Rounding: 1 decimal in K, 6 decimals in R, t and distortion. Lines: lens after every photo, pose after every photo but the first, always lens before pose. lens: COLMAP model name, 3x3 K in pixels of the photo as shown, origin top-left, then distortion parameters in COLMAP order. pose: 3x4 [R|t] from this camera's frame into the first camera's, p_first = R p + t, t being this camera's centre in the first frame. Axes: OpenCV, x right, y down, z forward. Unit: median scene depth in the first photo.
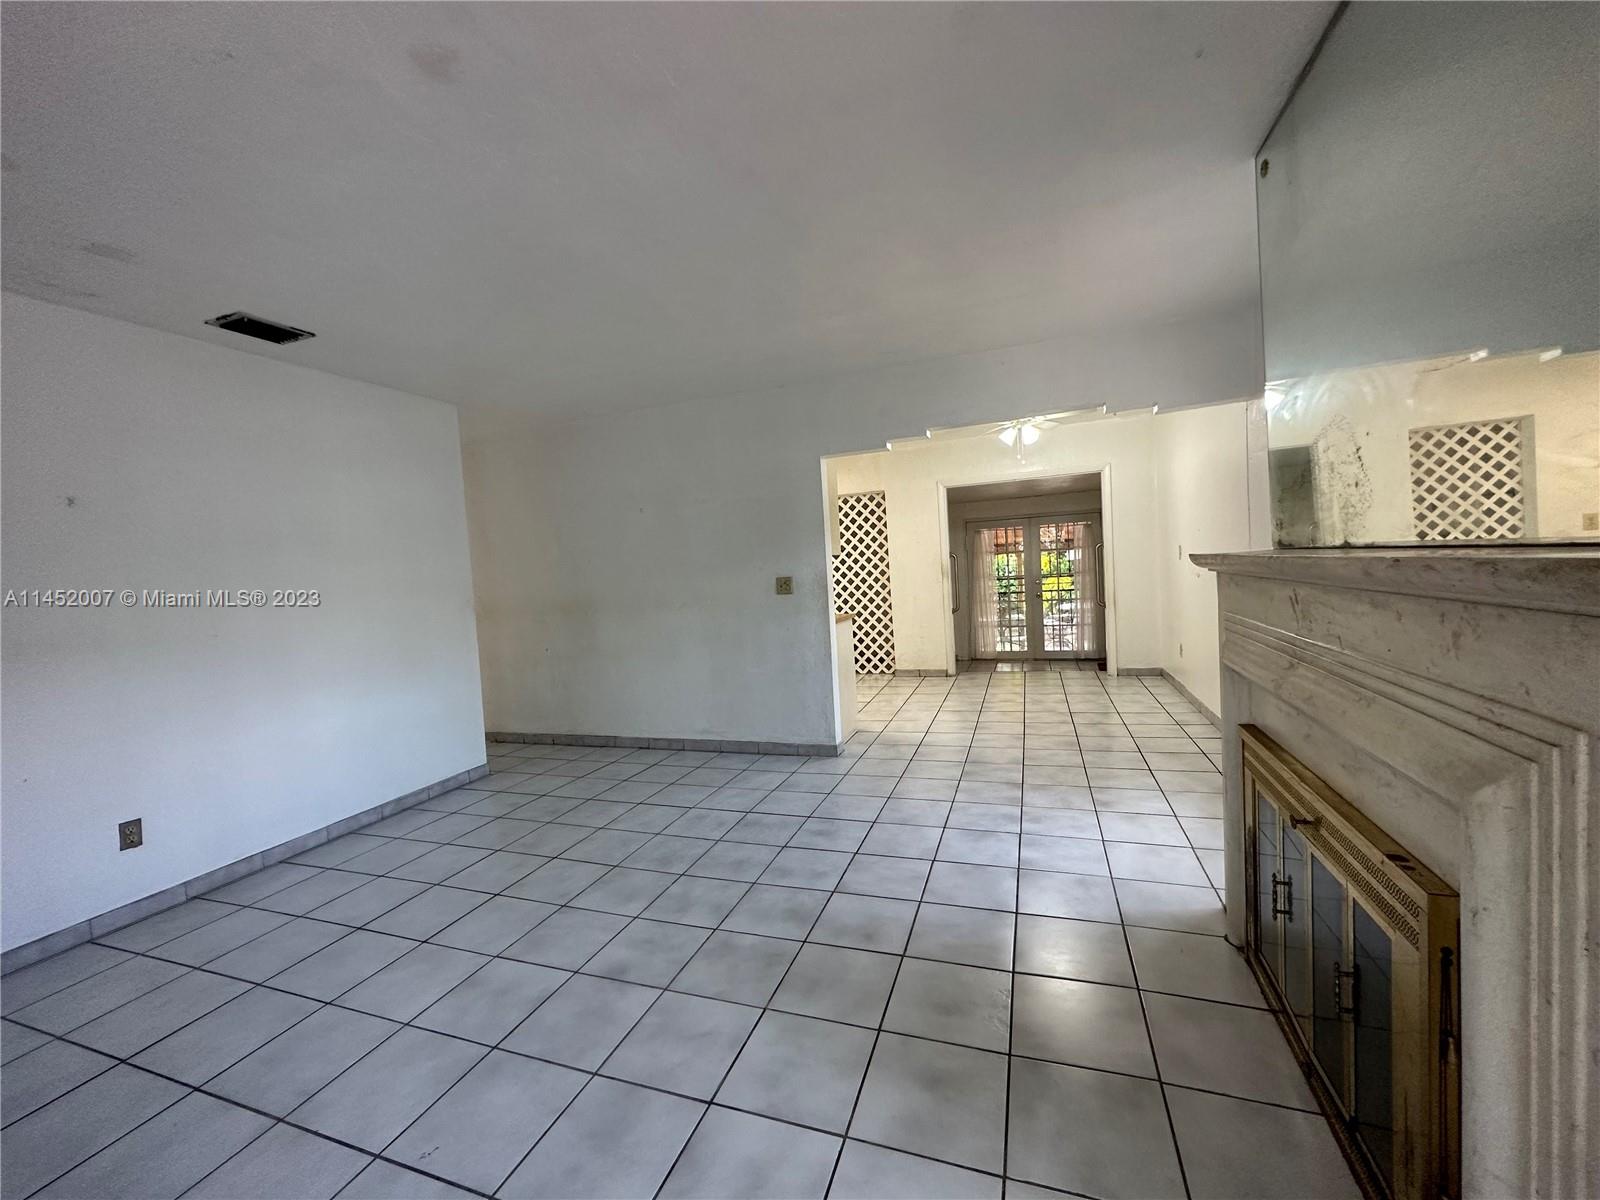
lens RADIAL K [[637.7, 0, 799.0], [0, 637.7, 600.9], [0, 0, 1]] dist [0.000339, 0.000524]
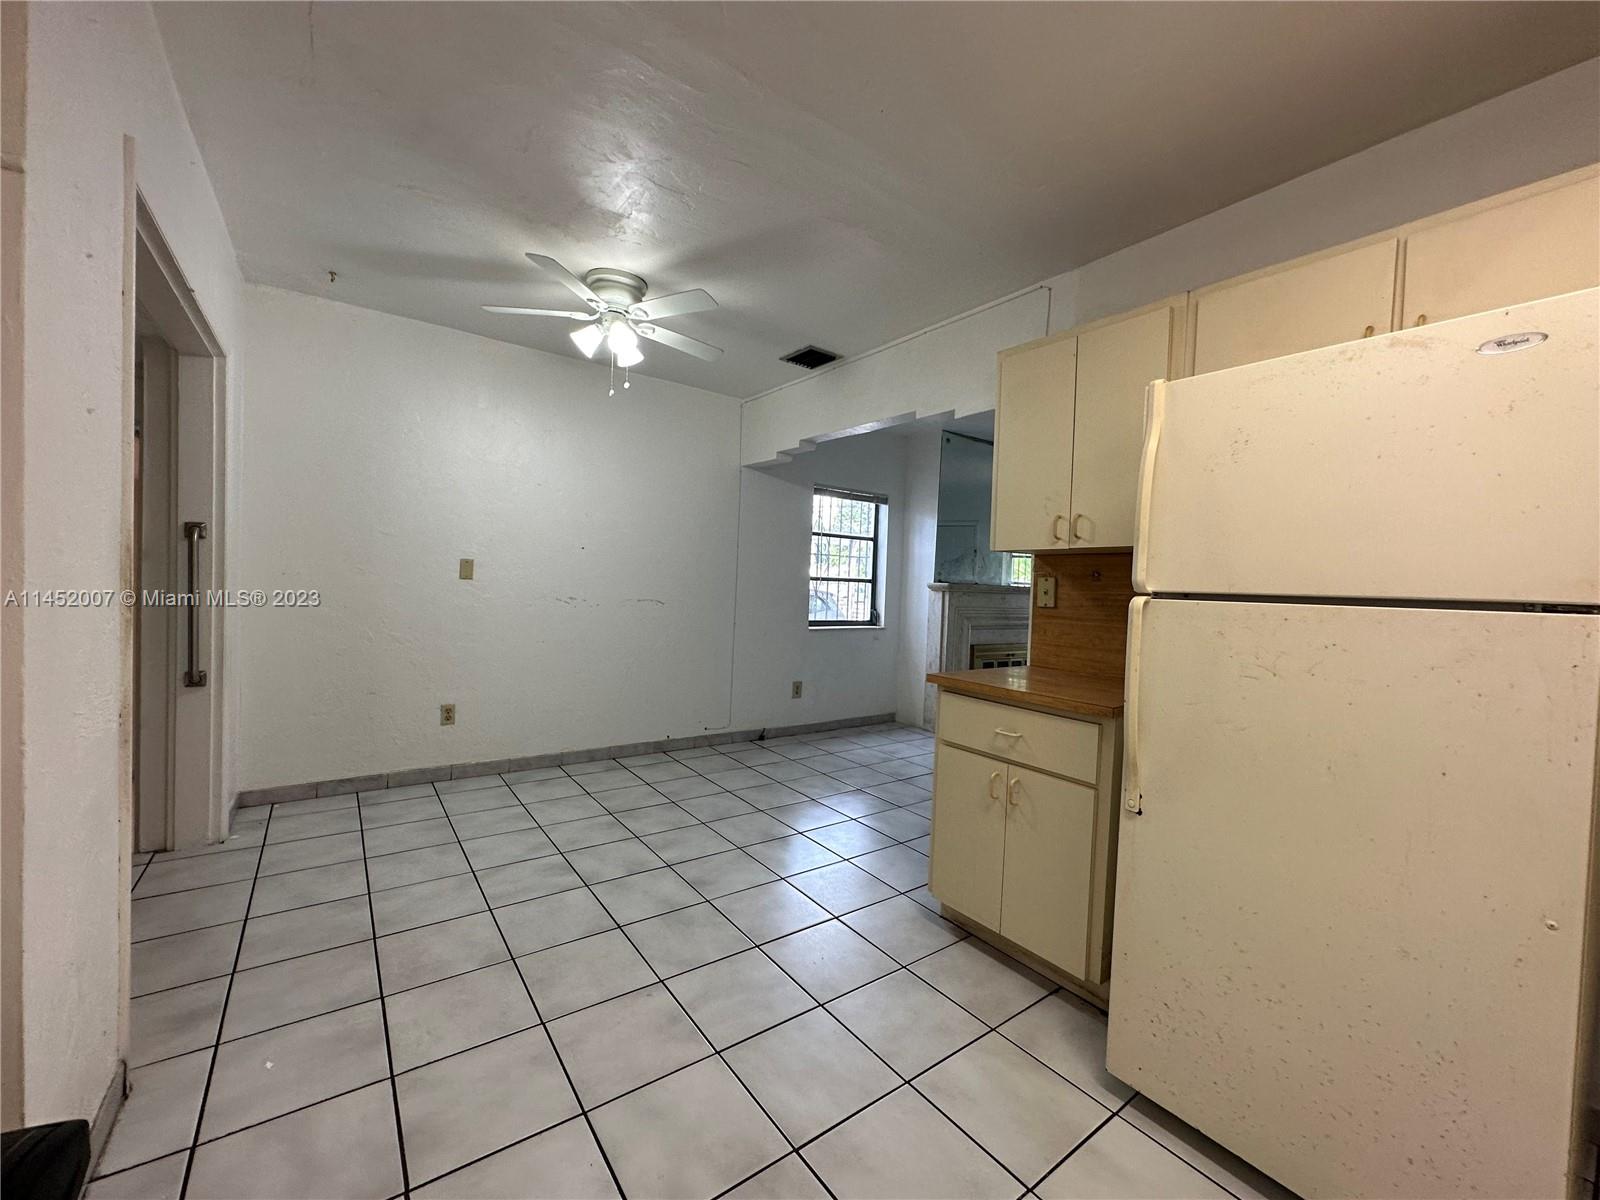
lens RADIAL K [[637.7, 0, 799.0], [0, 637.7, 600.9], [0, 0, 1]] dist [0.000339, 0.000524]
pose [[-0.831332, 0.015568, 0.555558, -0.119158], [0.043884, 0.998325, 0.037692, -0.071873], [-0.554041, 0.055714, -0.830623, 1.913717]]
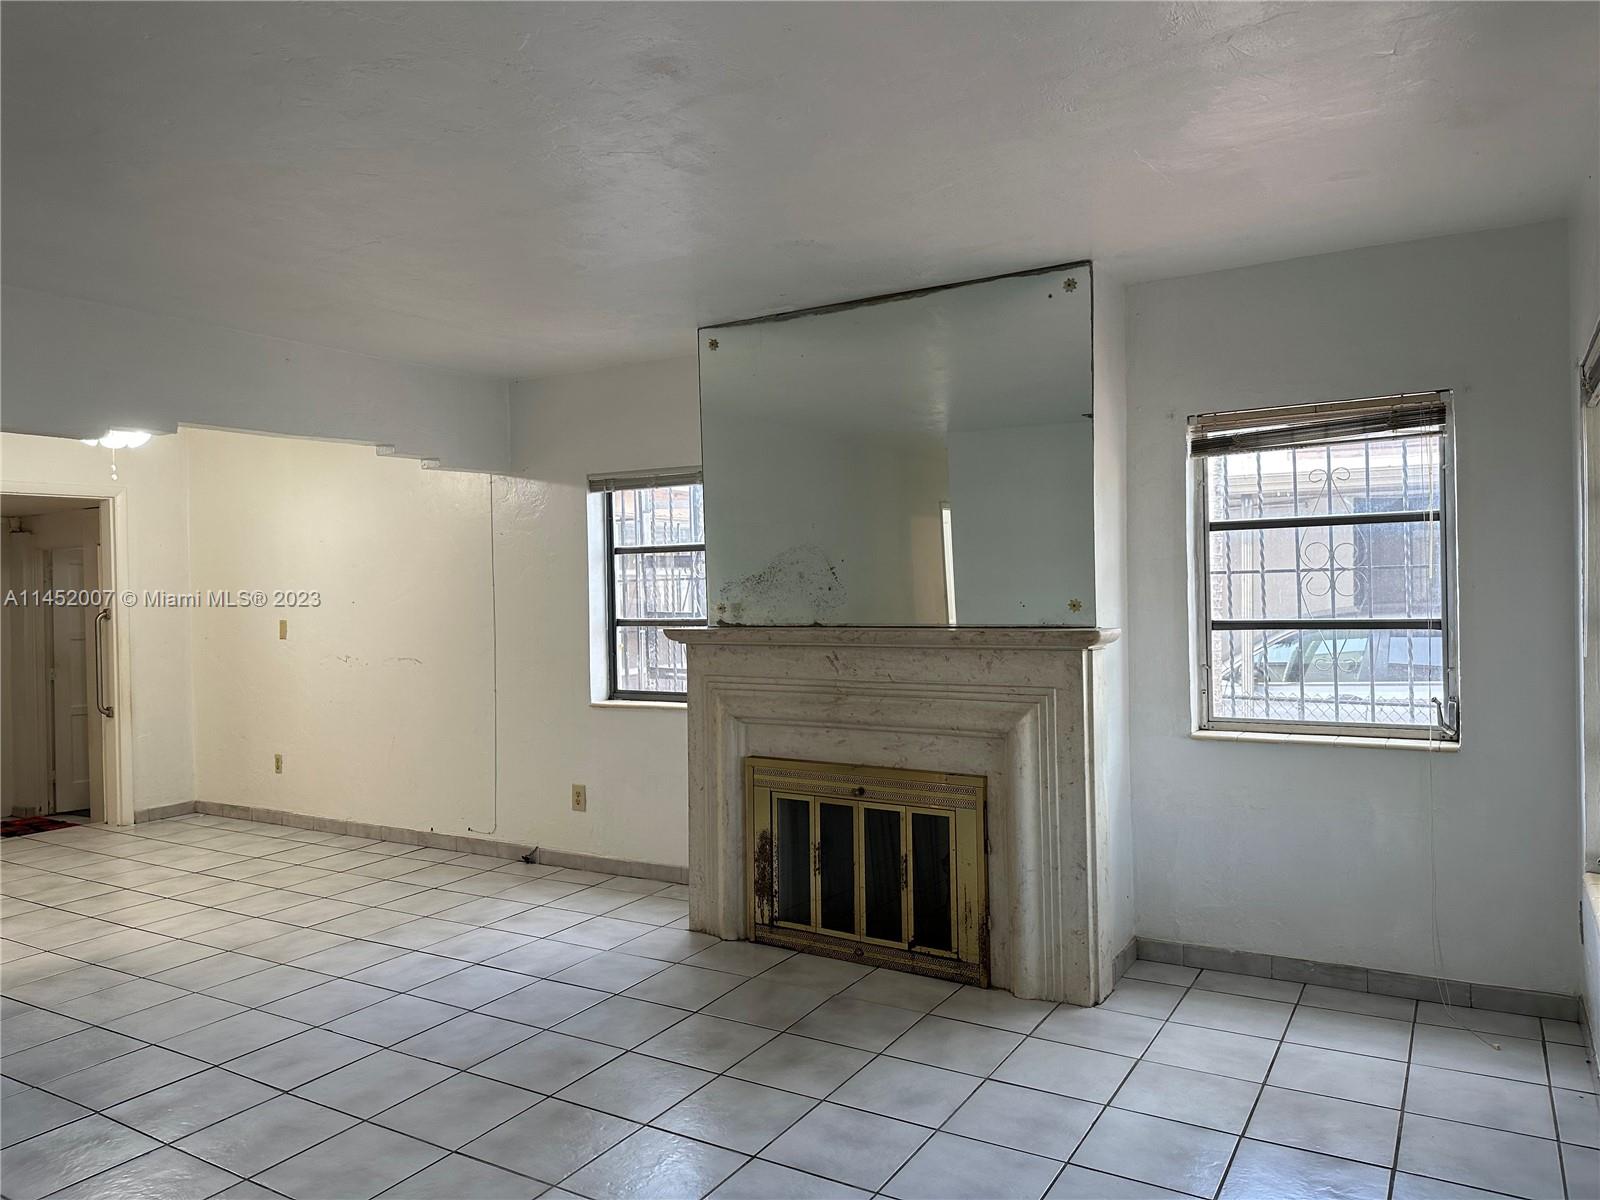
lens RADIAL K [[1109.8, 0, 800.0], [0, 1109.8, 600.0], [0, 0, 1]] dist [0.157422, -0.280726]
pose [[0.192020, 0.048664, 0.980184, -0.808408], [0.059132, 0.996381, -0.061052, 0.007448], [-0.979608, 0.069683, 0.188447, 0.220040]]
